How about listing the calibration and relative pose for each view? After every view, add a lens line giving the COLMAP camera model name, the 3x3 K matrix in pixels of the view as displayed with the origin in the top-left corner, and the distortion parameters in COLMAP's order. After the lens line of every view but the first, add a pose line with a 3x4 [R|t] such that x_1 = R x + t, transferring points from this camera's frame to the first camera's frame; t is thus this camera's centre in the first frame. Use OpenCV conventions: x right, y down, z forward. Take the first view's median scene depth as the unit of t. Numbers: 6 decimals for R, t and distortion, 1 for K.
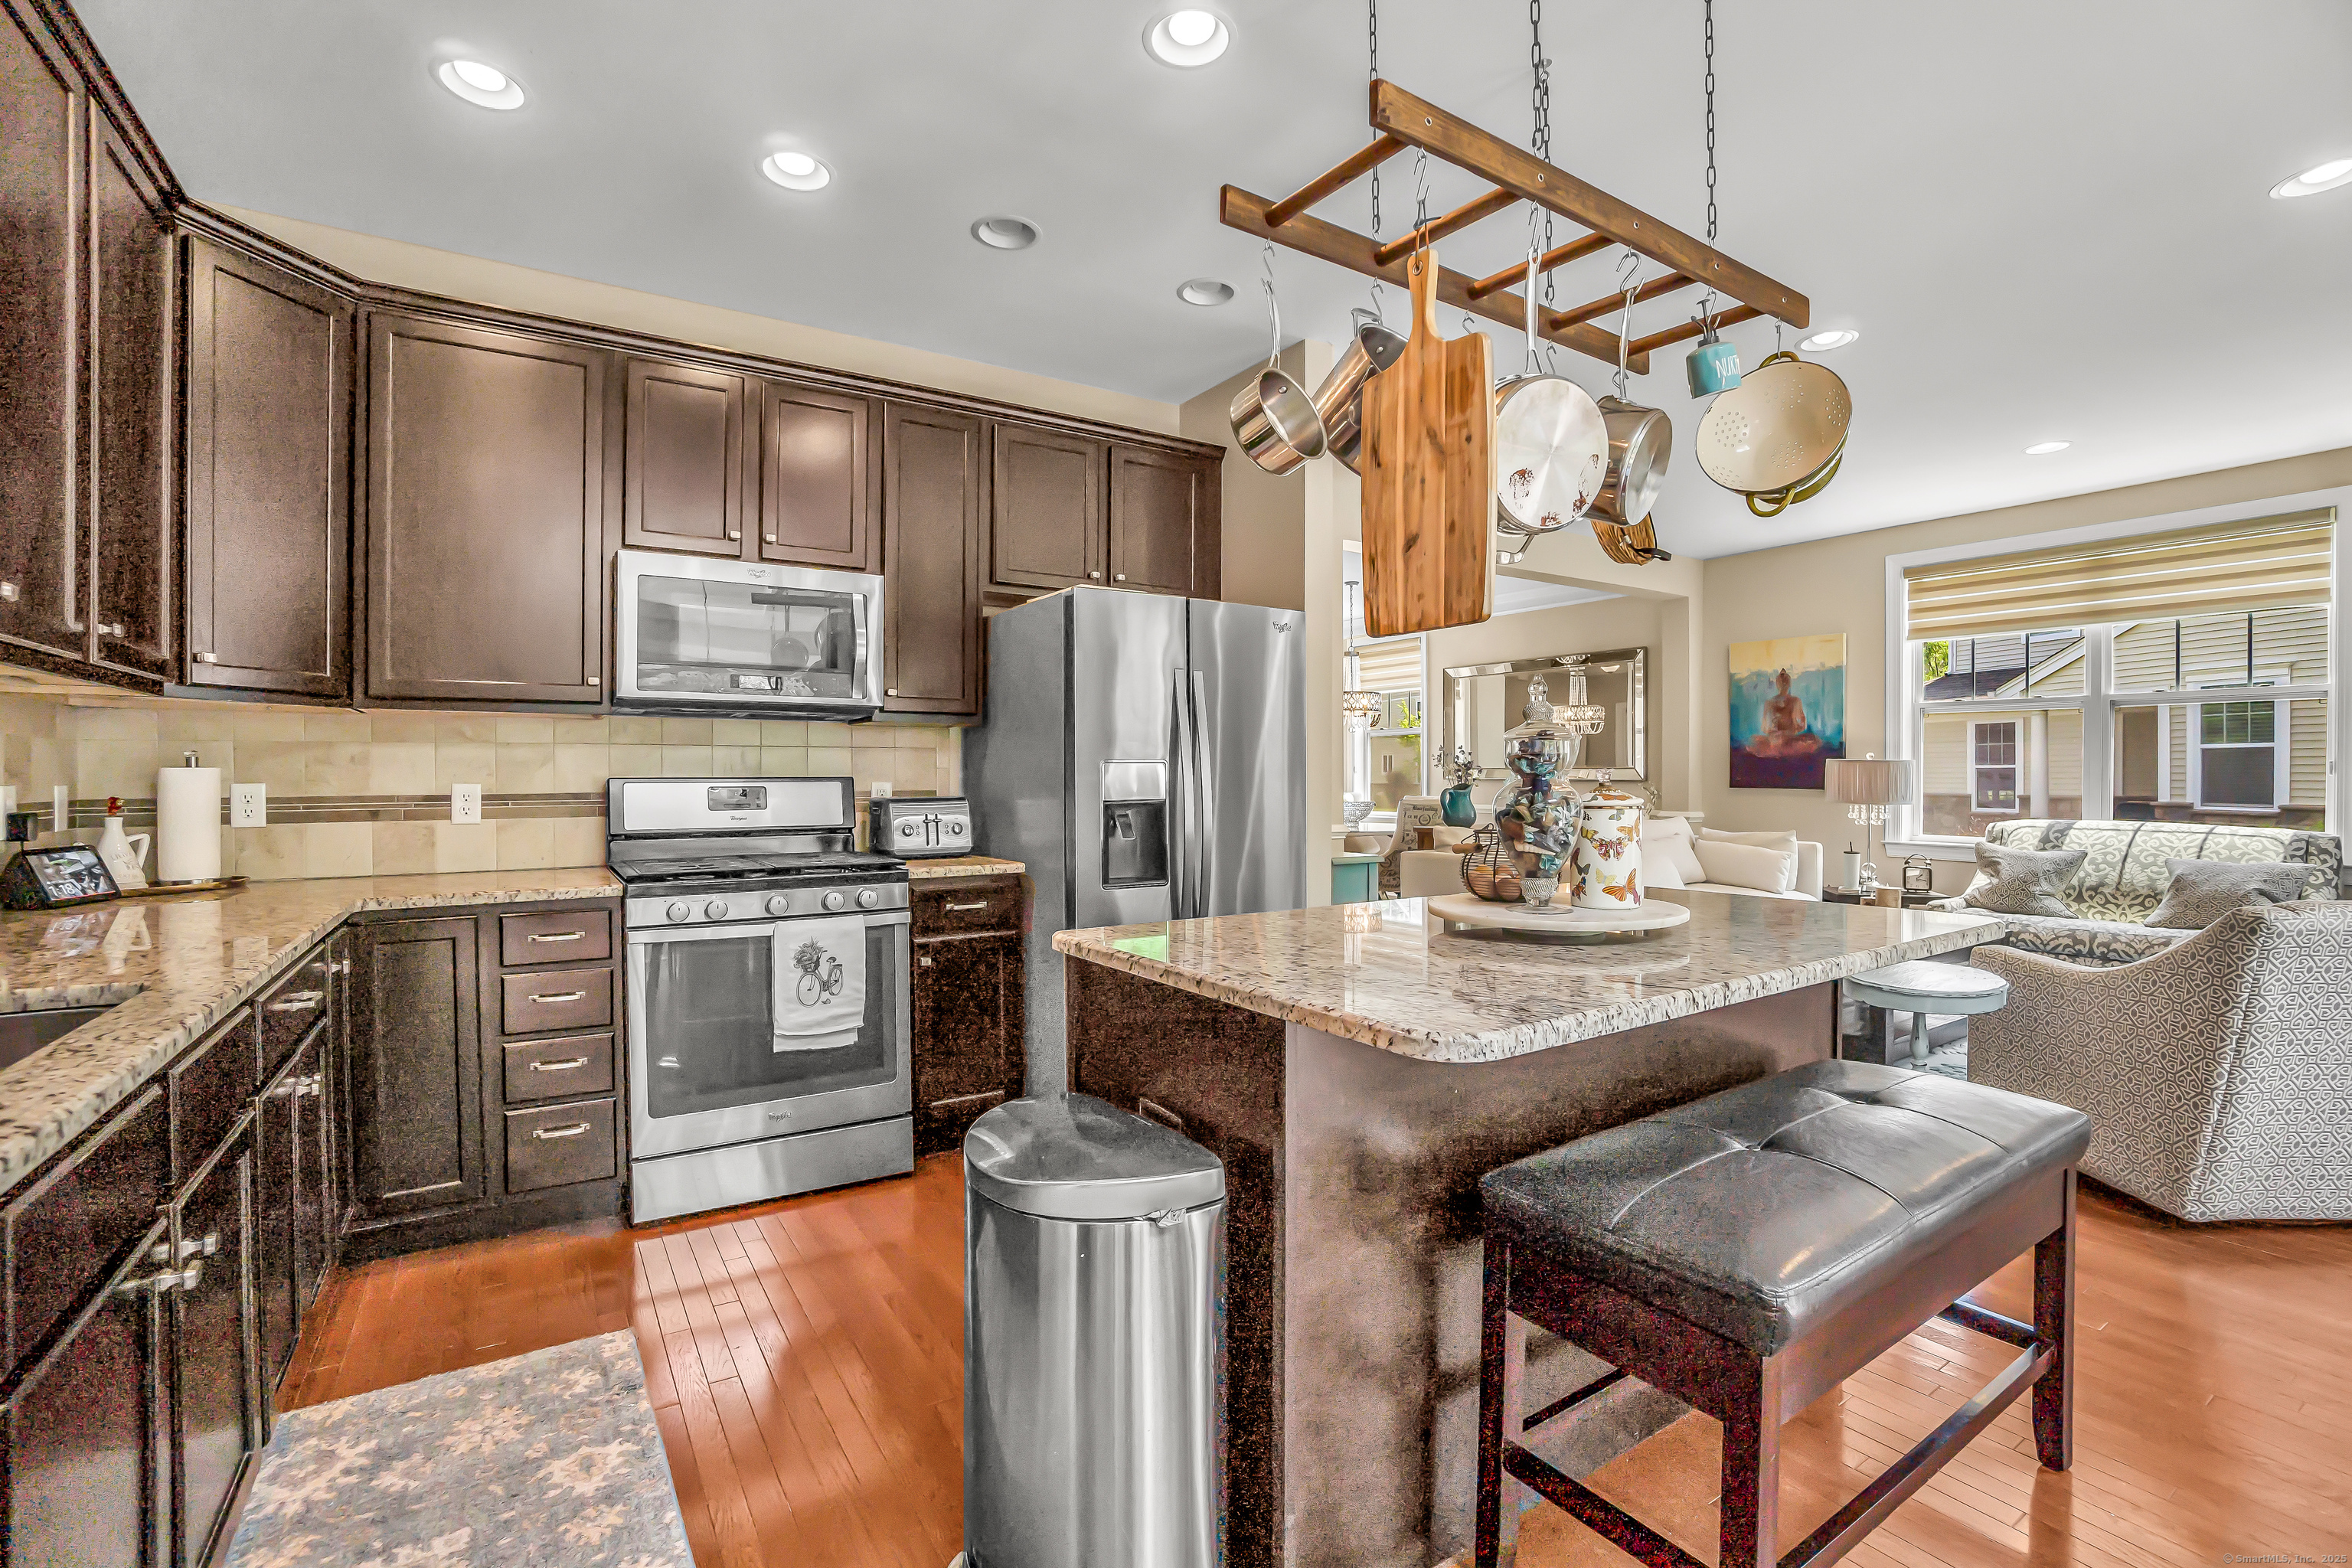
lens RADIAL K [[1045.5, 0, 1171.1], [0, 1045.5, 781.6], [0, 0, 1]] dist [-0.071317, 0.027055]
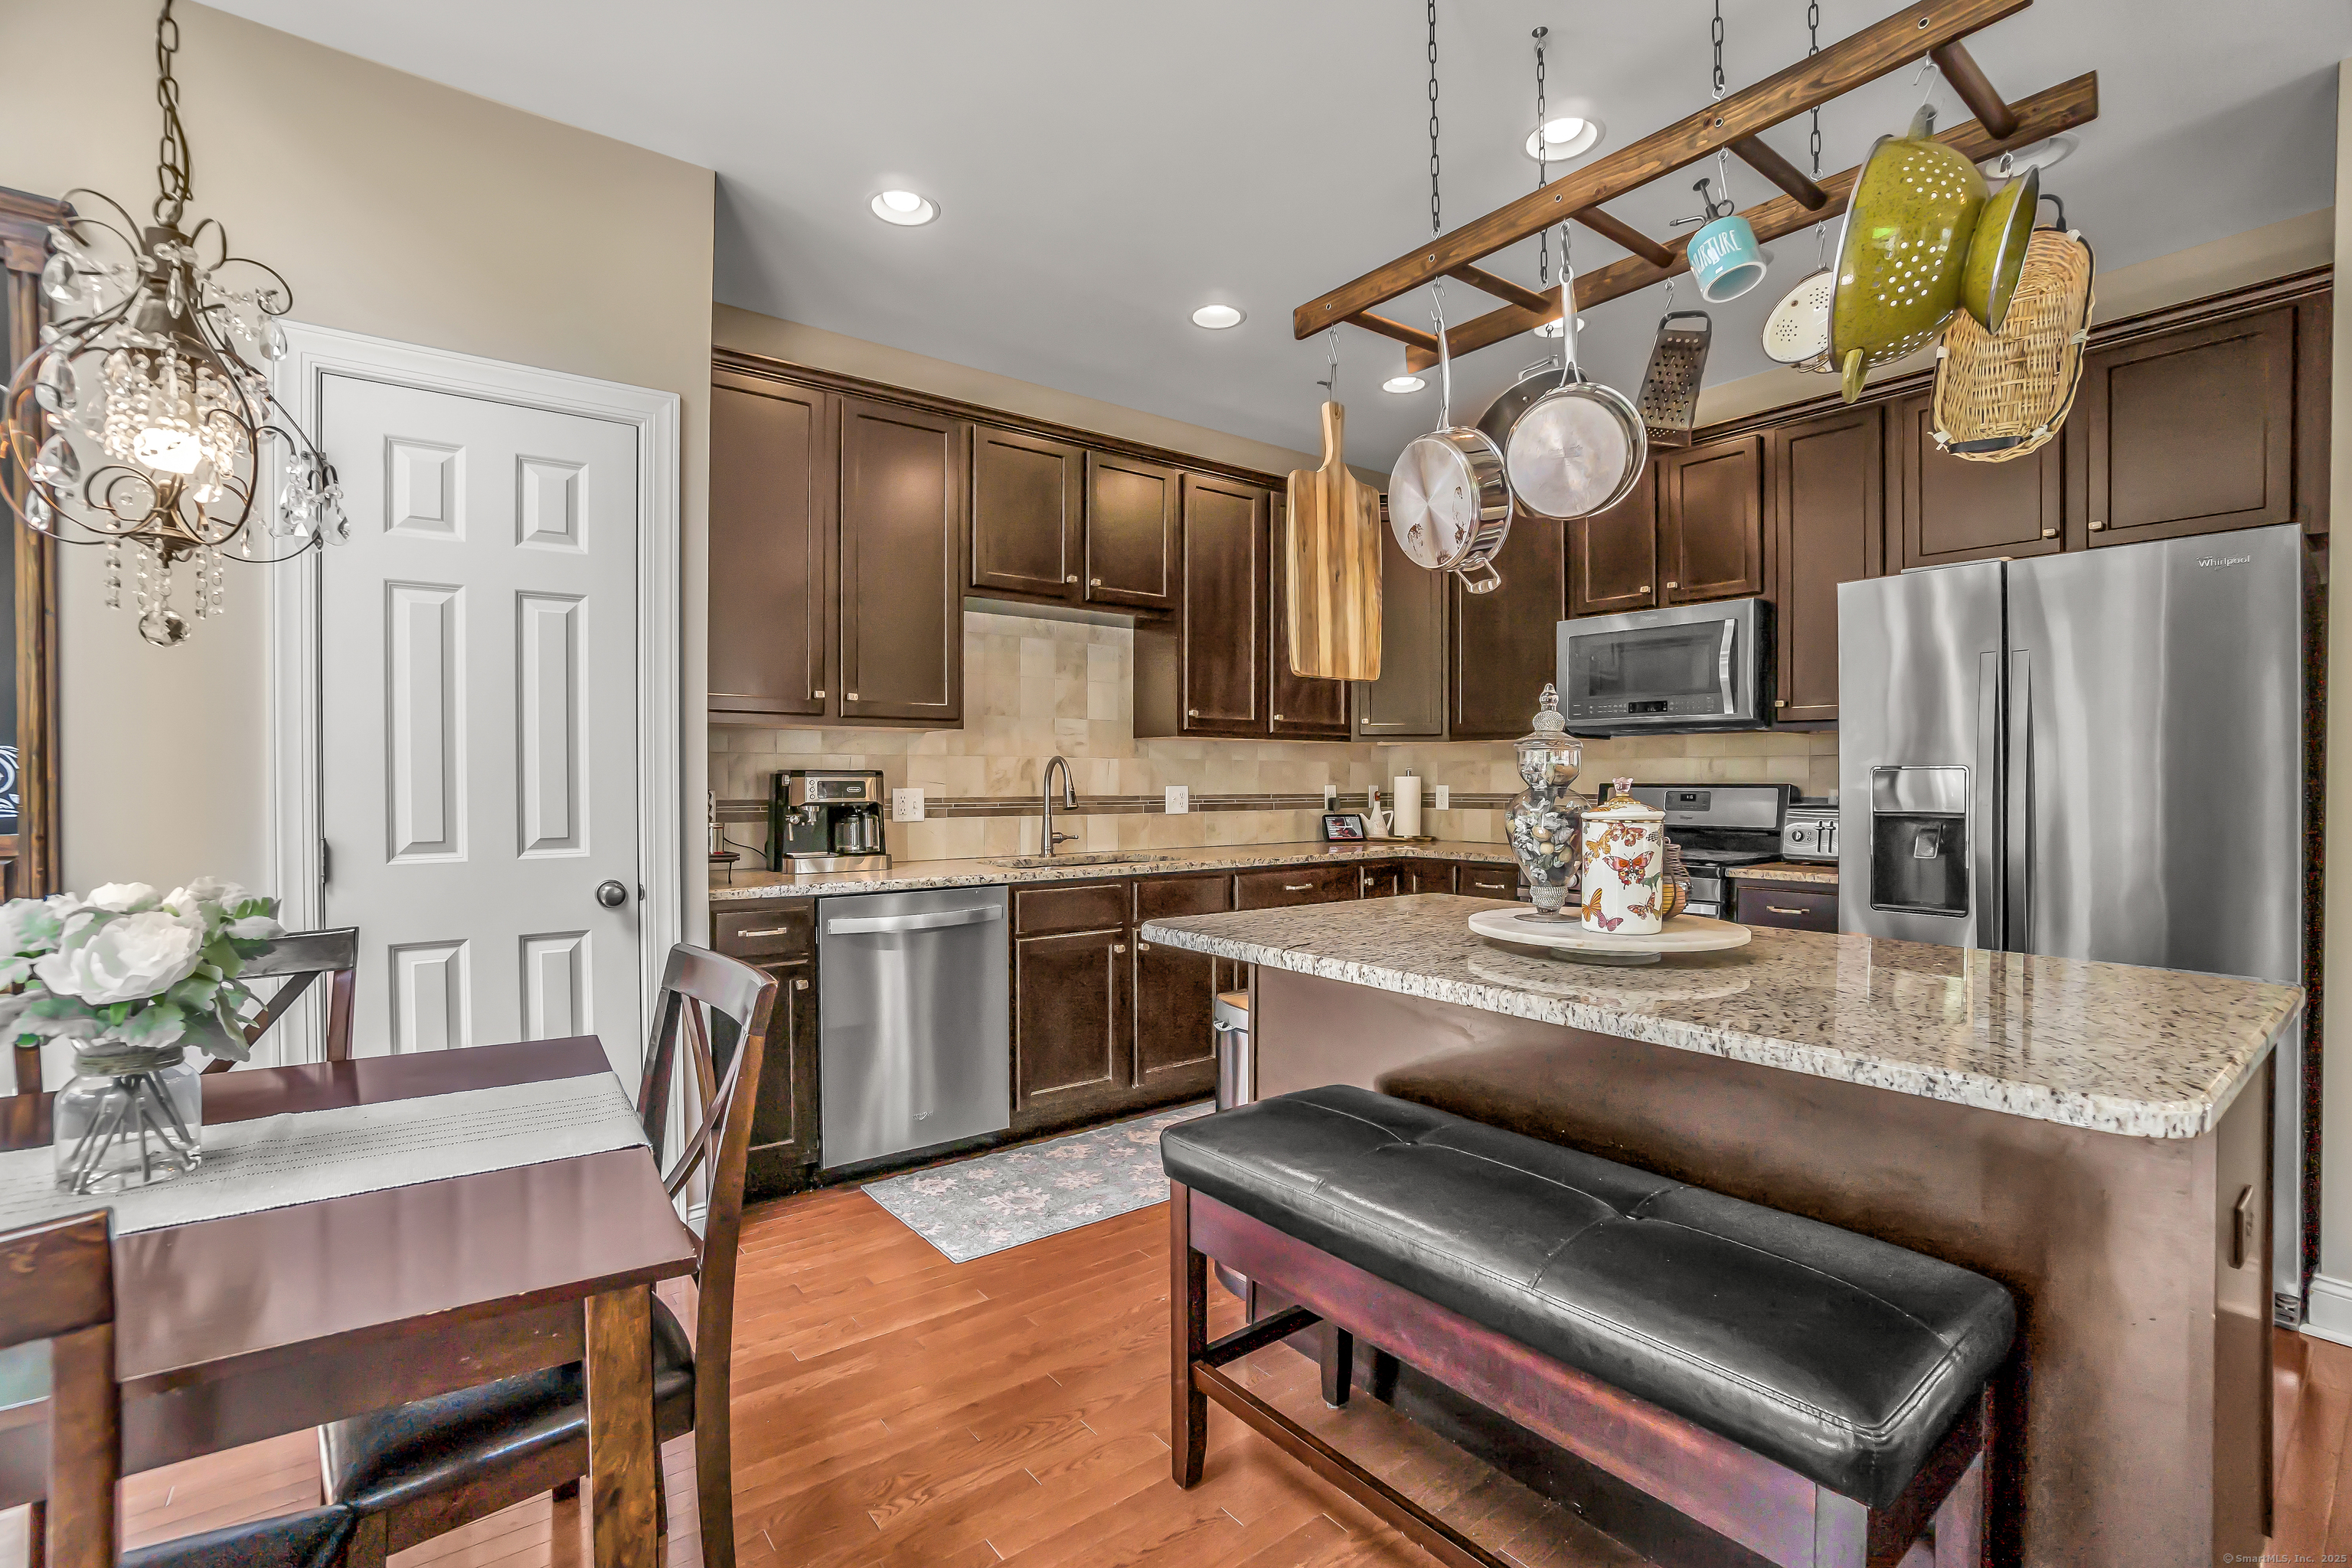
lens RADIAL K [[1045.5, 0, 1171.1], [0, 1045.5, 781.6], [0, 0, 1]] dist [-0.071317, 0.027055]
pose [[0.080621, 0.003189, -0.996740, 0.730337], [-0.008651, 0.999959, 0.002500, -0.004636], [0.996707, 0.008421, 0.080645, 0.305152]]
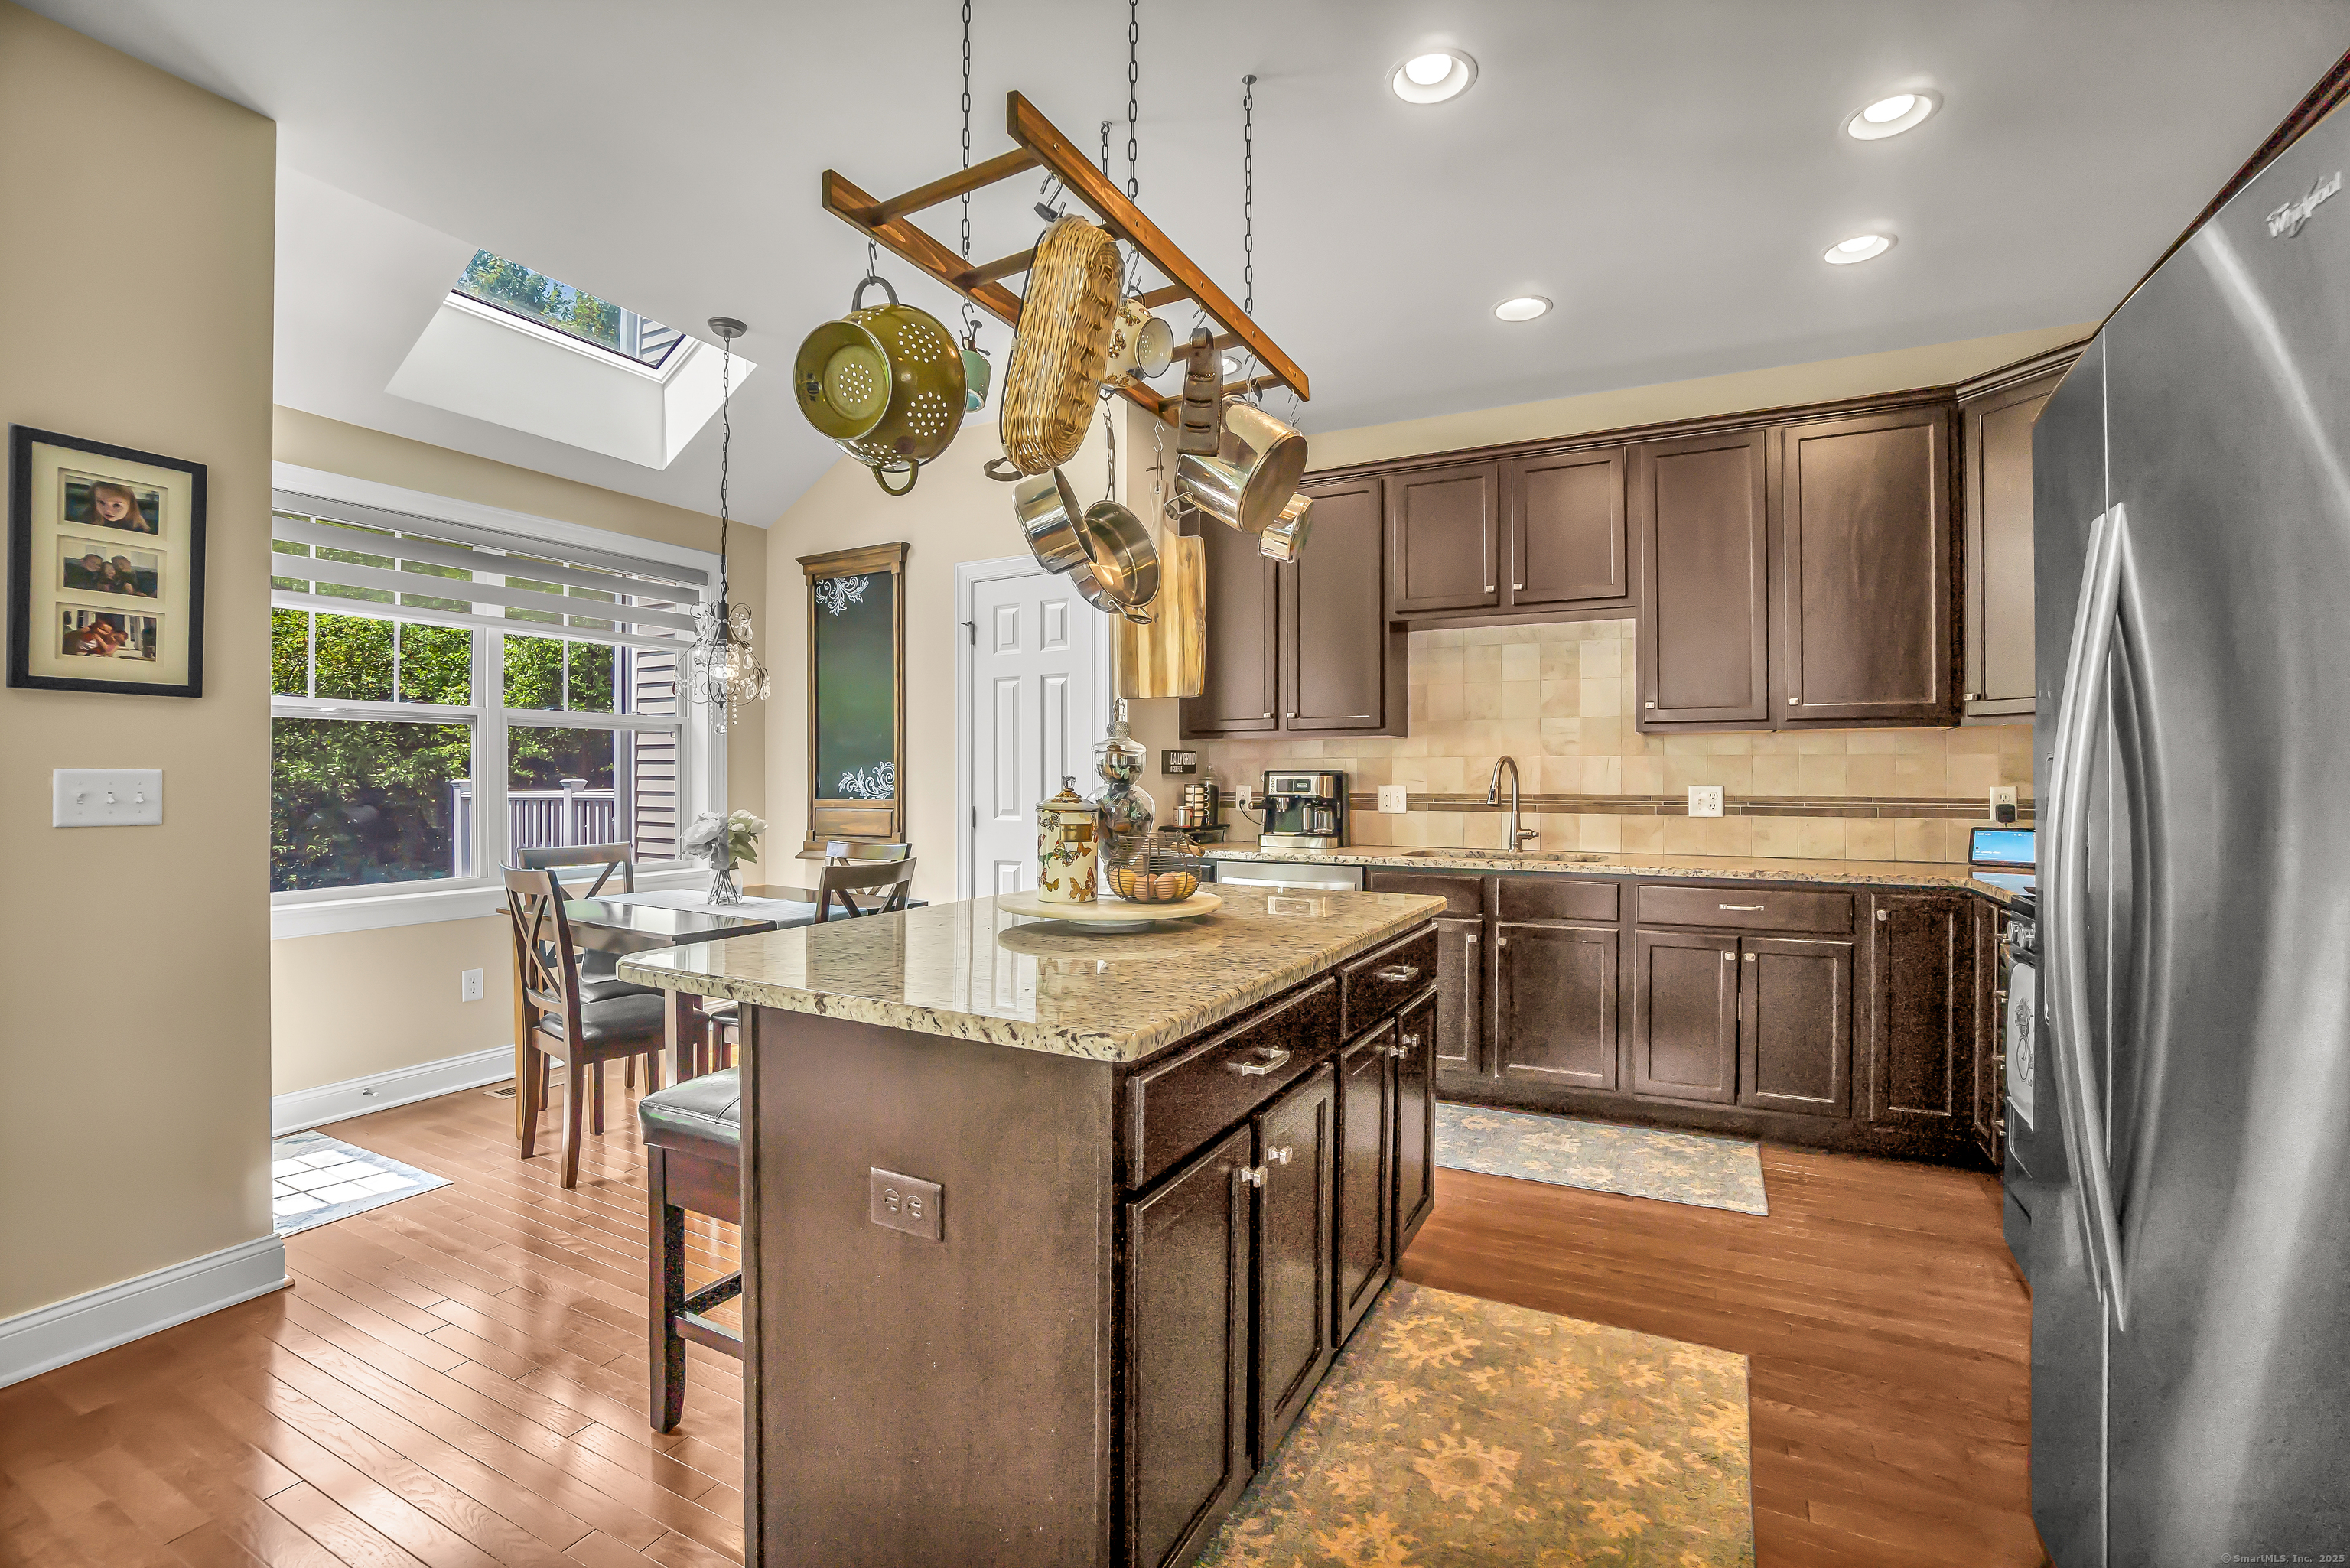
lens RADIAL K [[1044.5, 0, 1170.2], [0, 1044.5, 781.6], [0, 0, 1]] dist [-0.071317, 0.027055]
pose [[-0.871578, 0.002387, -0.490251, 0.498073], [-0.003729, 0.999927, 0.011497, -0.011342], [0.490242, 0.011849, -0.871506, 1.148492]]
